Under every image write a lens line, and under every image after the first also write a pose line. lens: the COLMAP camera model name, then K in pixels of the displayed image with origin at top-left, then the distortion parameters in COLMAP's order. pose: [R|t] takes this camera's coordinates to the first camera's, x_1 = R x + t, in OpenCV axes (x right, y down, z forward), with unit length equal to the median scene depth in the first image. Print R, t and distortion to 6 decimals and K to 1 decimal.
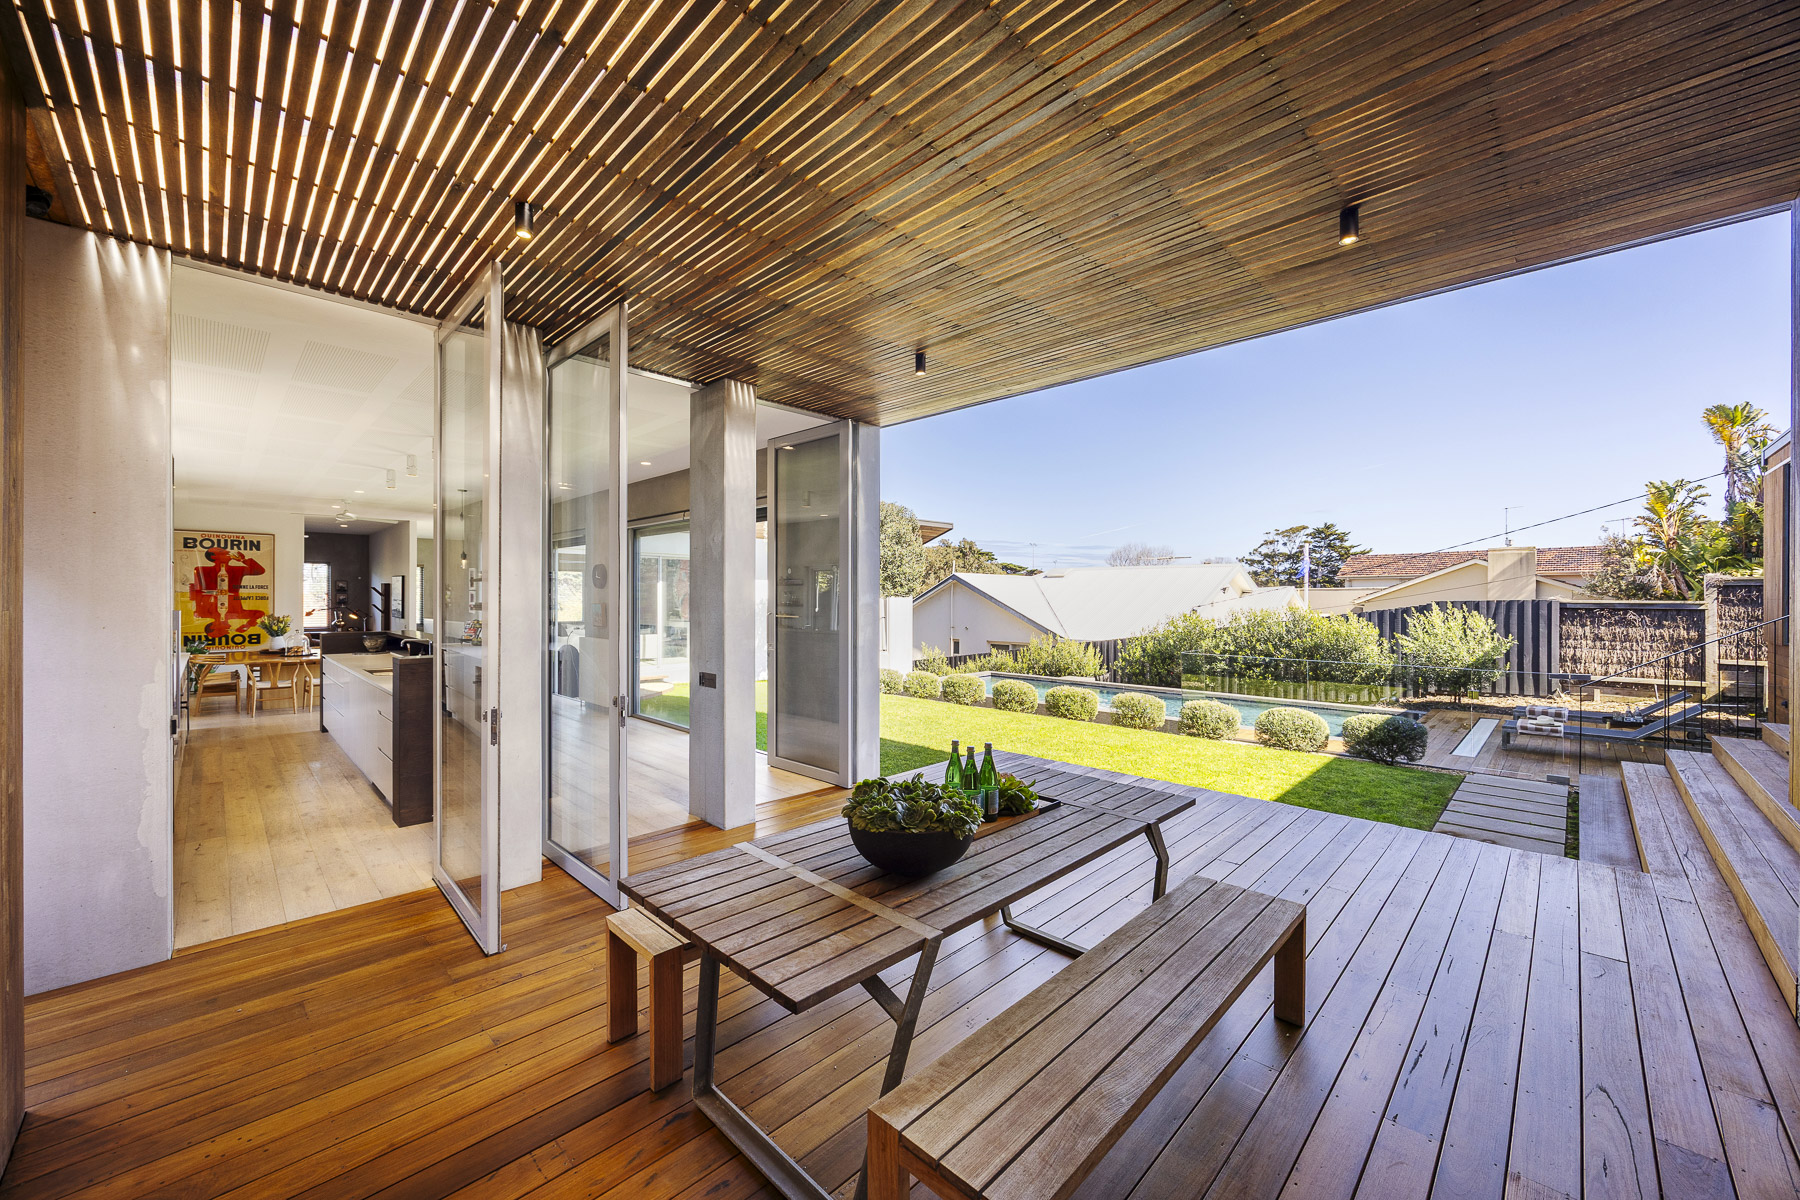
lens RADIAL K [[665.0, 0, 907.7], [0, 665.0, 592.3], [0, 0, 1]] dist [-0.009595, 0.000293]
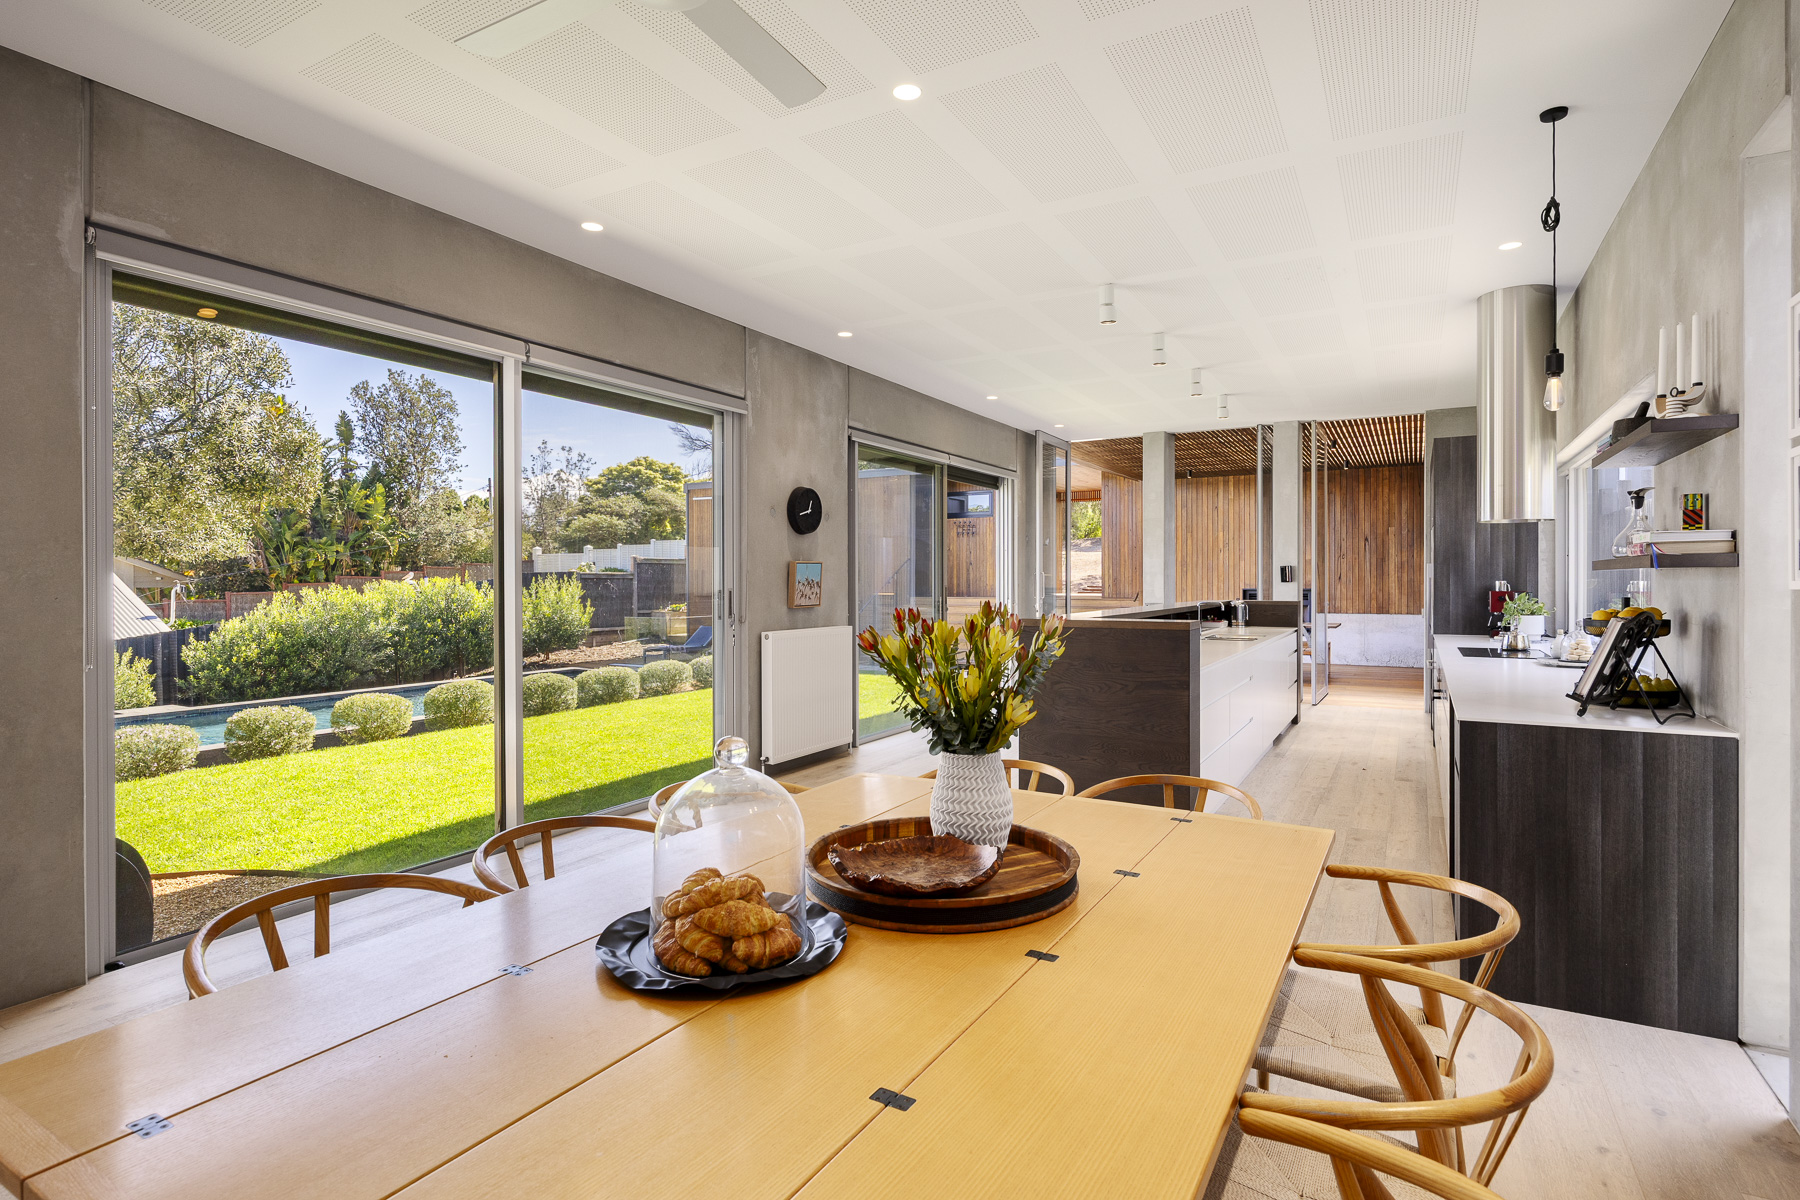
lens RADIAL K [[858.3, 0, 899.8], [0, 858.3, 581.1], [0, 0, 1]] dist [-0.071126, -0.000071]
pose [[-0.239064, -0.003671, 0.970997, -0.677878], [-0.009086, 0.999958, 0.001543, 0.018067], [-0.970961, -0.008454, -0.239087, 0.650945]]
